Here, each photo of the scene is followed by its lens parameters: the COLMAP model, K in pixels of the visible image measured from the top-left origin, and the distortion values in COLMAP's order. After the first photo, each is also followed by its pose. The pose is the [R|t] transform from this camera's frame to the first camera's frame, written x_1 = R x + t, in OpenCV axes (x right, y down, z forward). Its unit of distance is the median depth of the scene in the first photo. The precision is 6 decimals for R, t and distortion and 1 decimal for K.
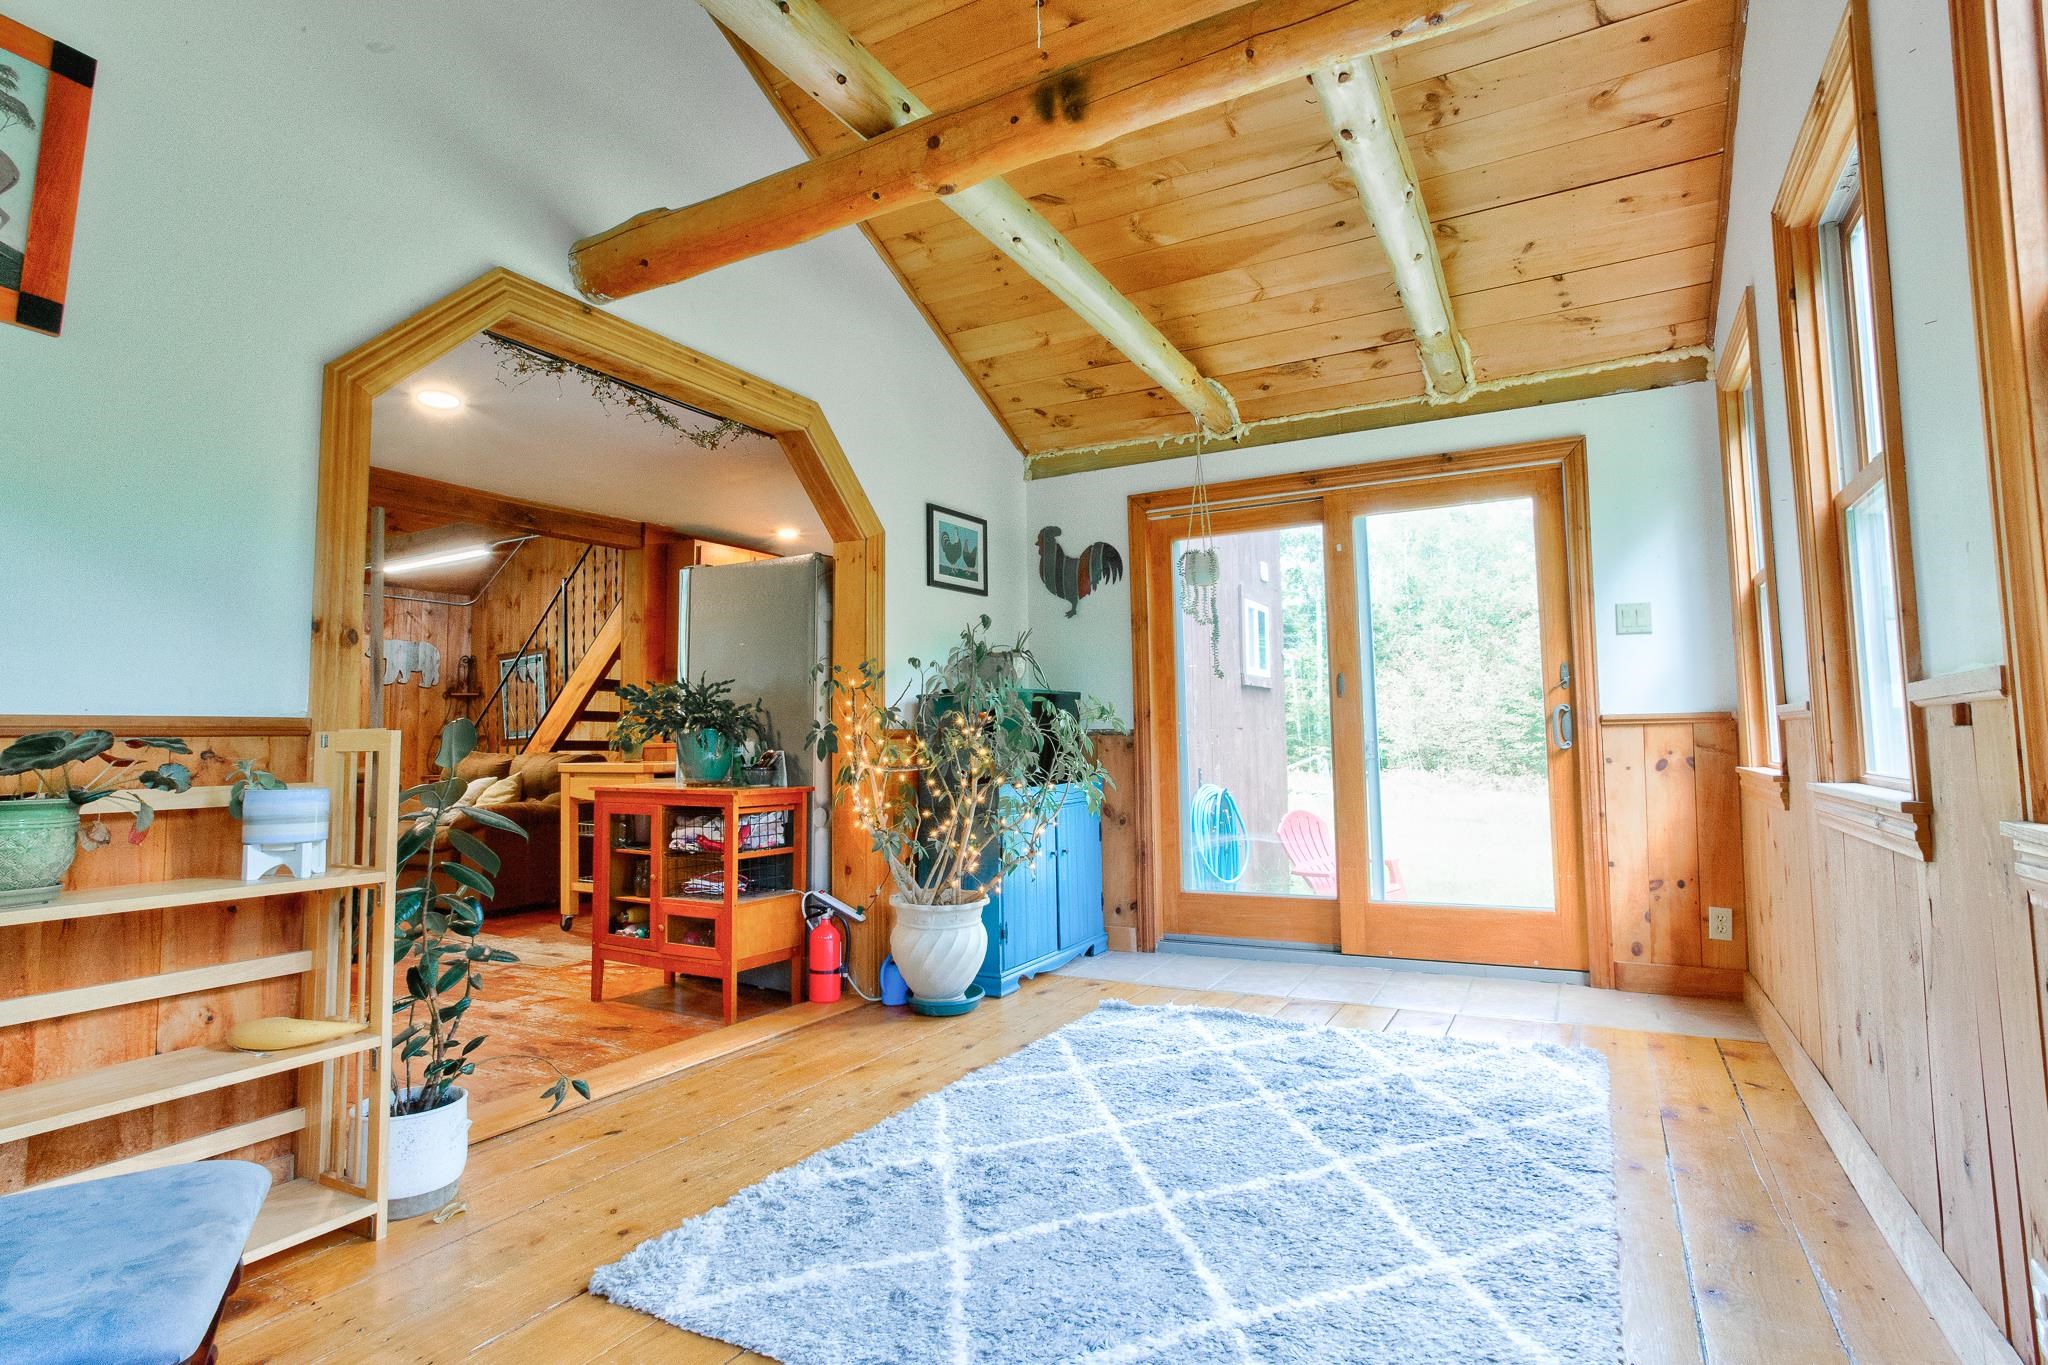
lens RADIAL K [[1057.0, 0, 1037.2], [0, 1057.0, 669.0], [0, 0, 1]] dist [-0.043395, 0.024556]
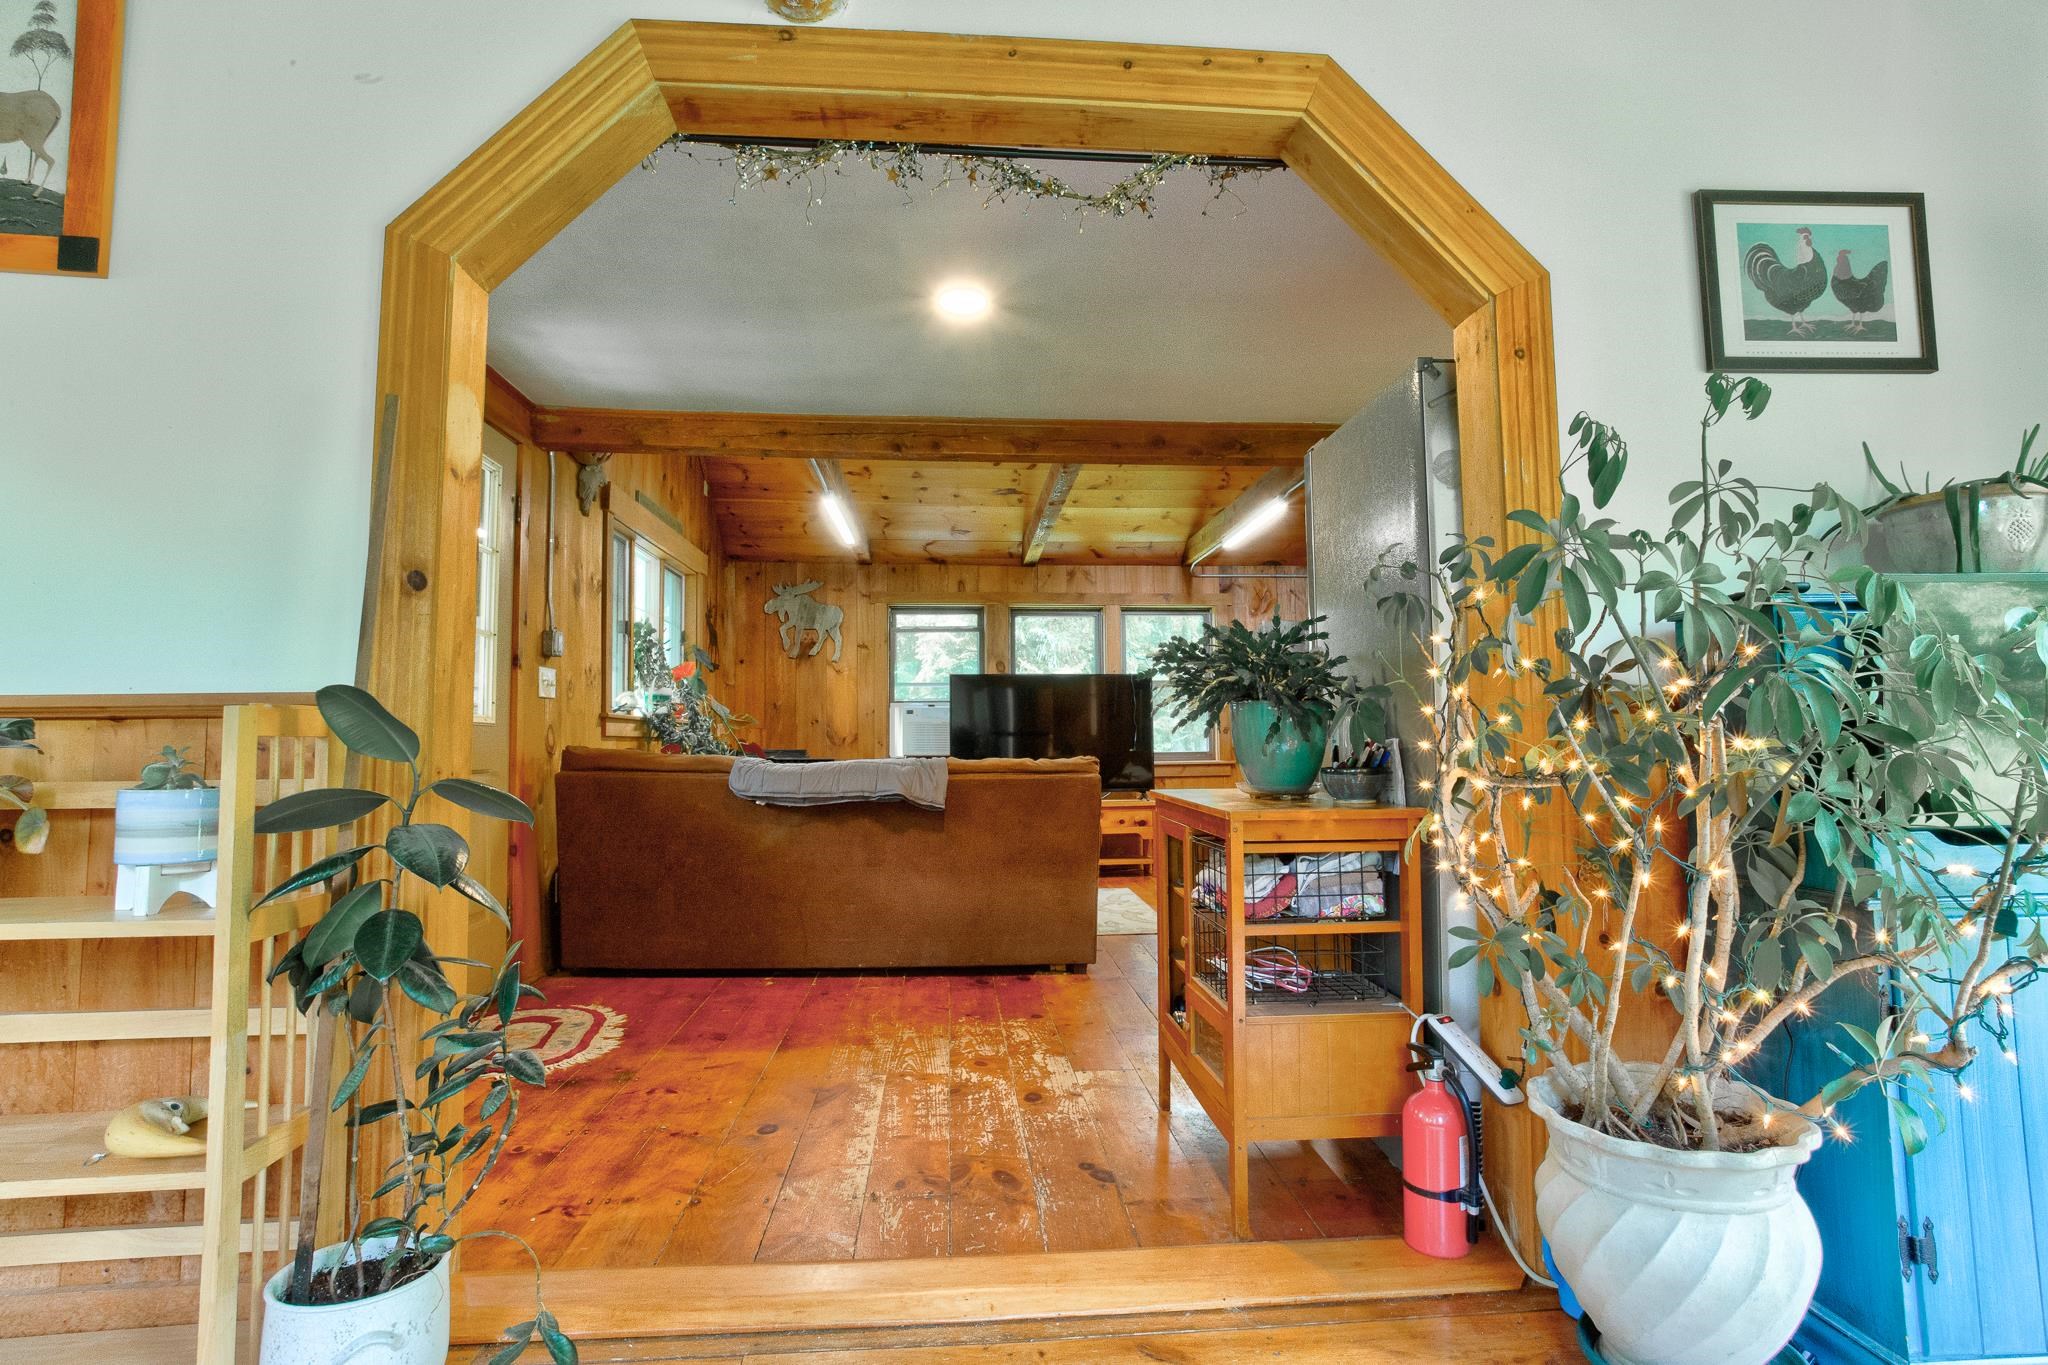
lens RADIAL K [[1057.0, 0, 1037.2], [0, 1057.0, 669.0], [0, 0, 1]] dist [-0.043395, 0.024556]
pose [[0.546275, -0.051110, -0.836045, 0.131608], [0.061027, 0.997912, -0.021130, 0.049443], [0.835380, -0.039479, 0.548254, 0.652001]]
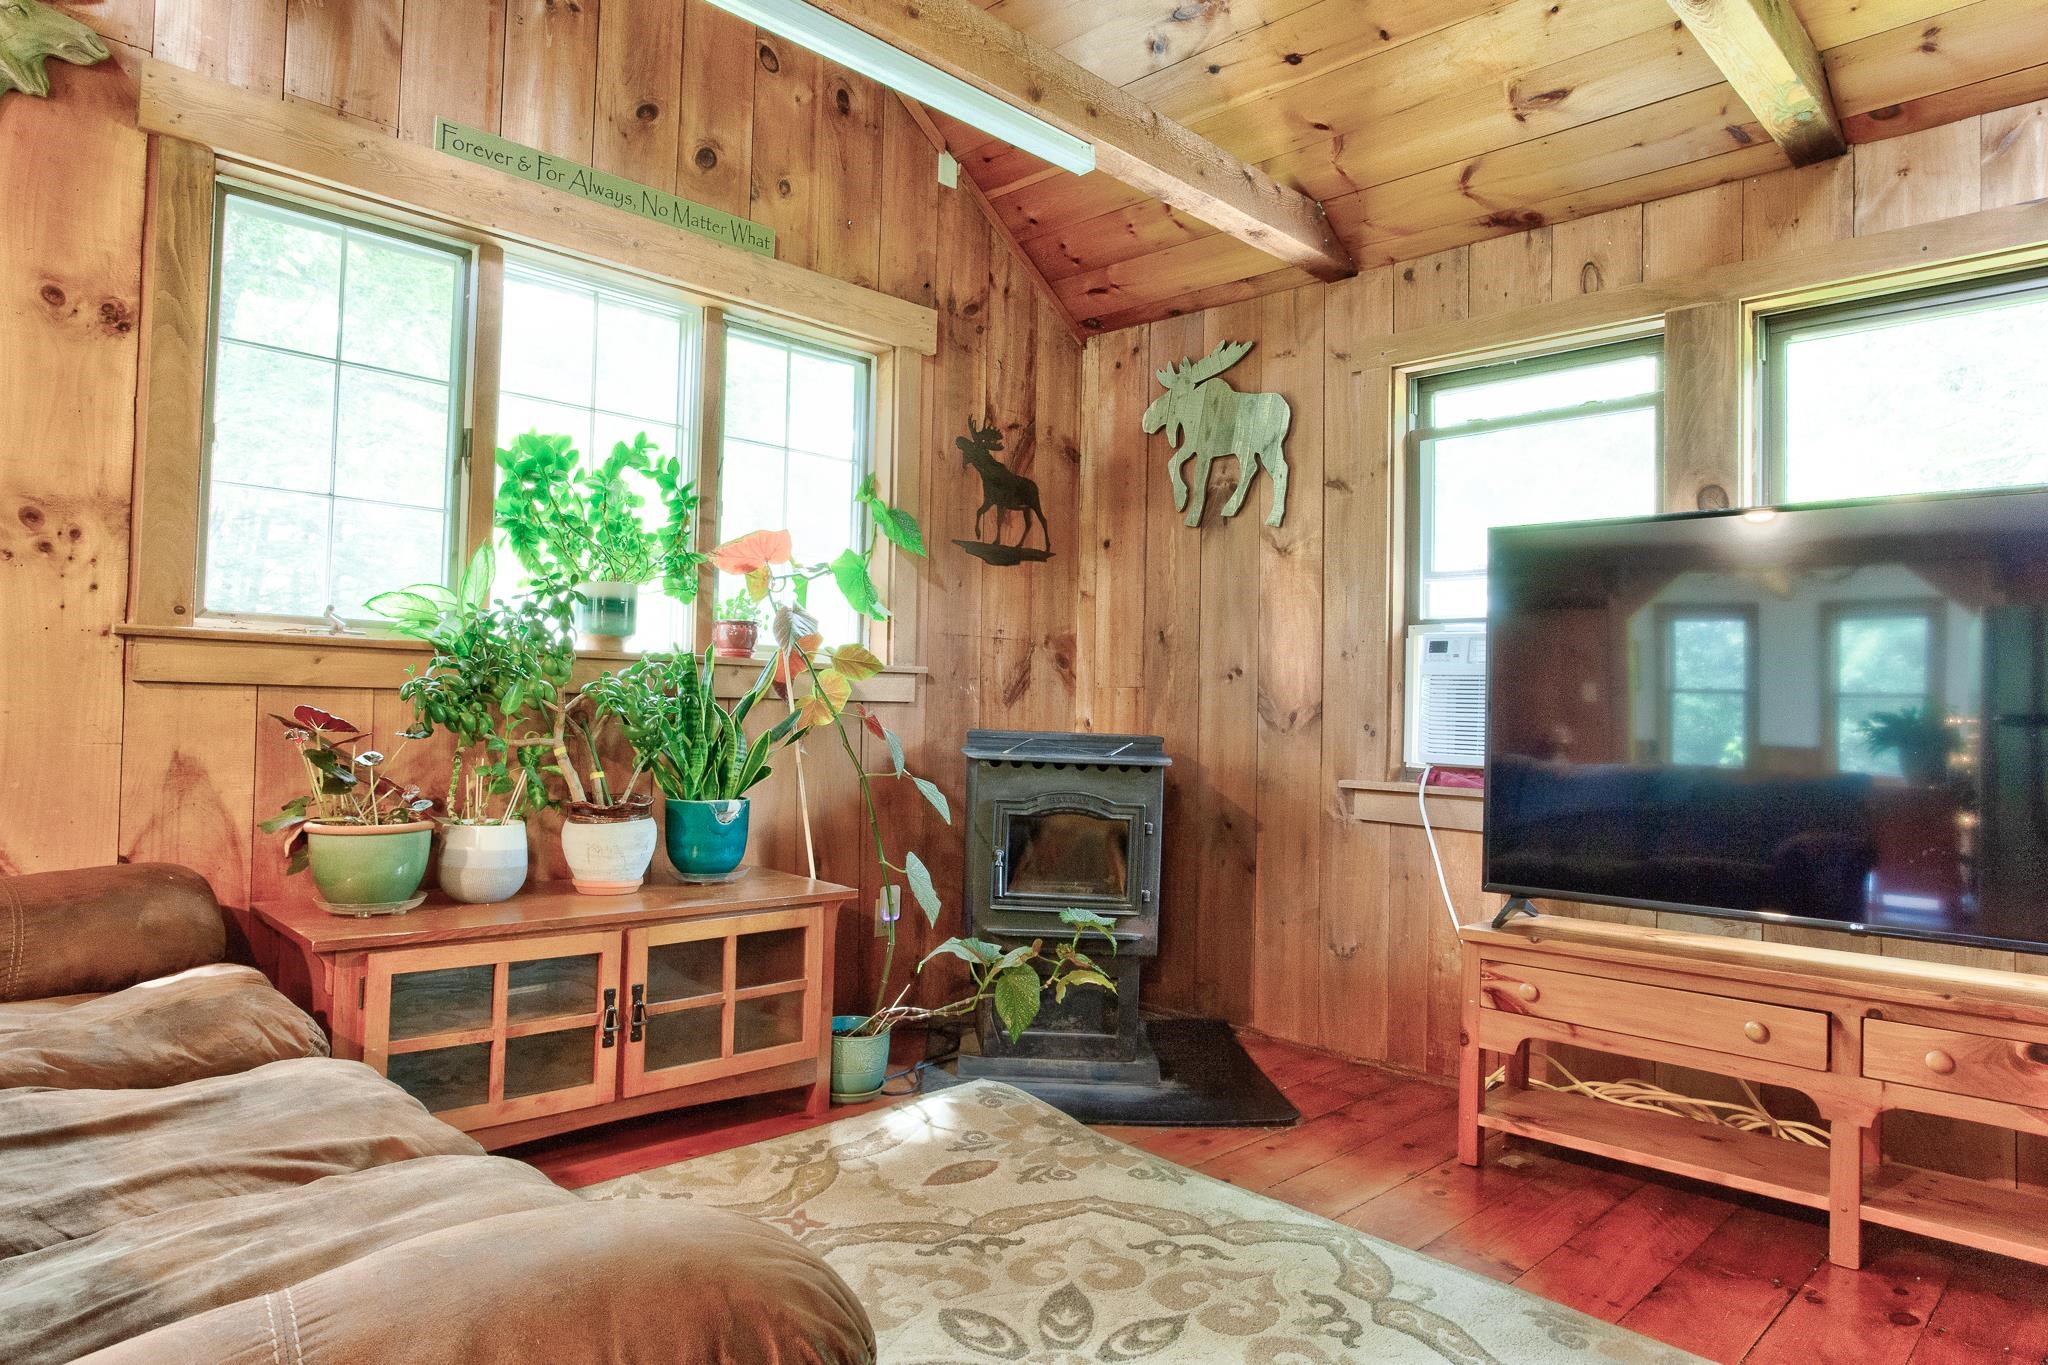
lens RADIAL K [[1231.2, 0, 1020.8], [0, 1231.2, 676.6], [0, 0, 1]] dist [-0.071677, 0.044905]
pose [[-0.280312, -0.025150, -0.959579, -0.927352], [0.048586, 0.998004, -0.040349, 0.126096], [0.958679, -0.057932, -0.278530, 1.635783]]
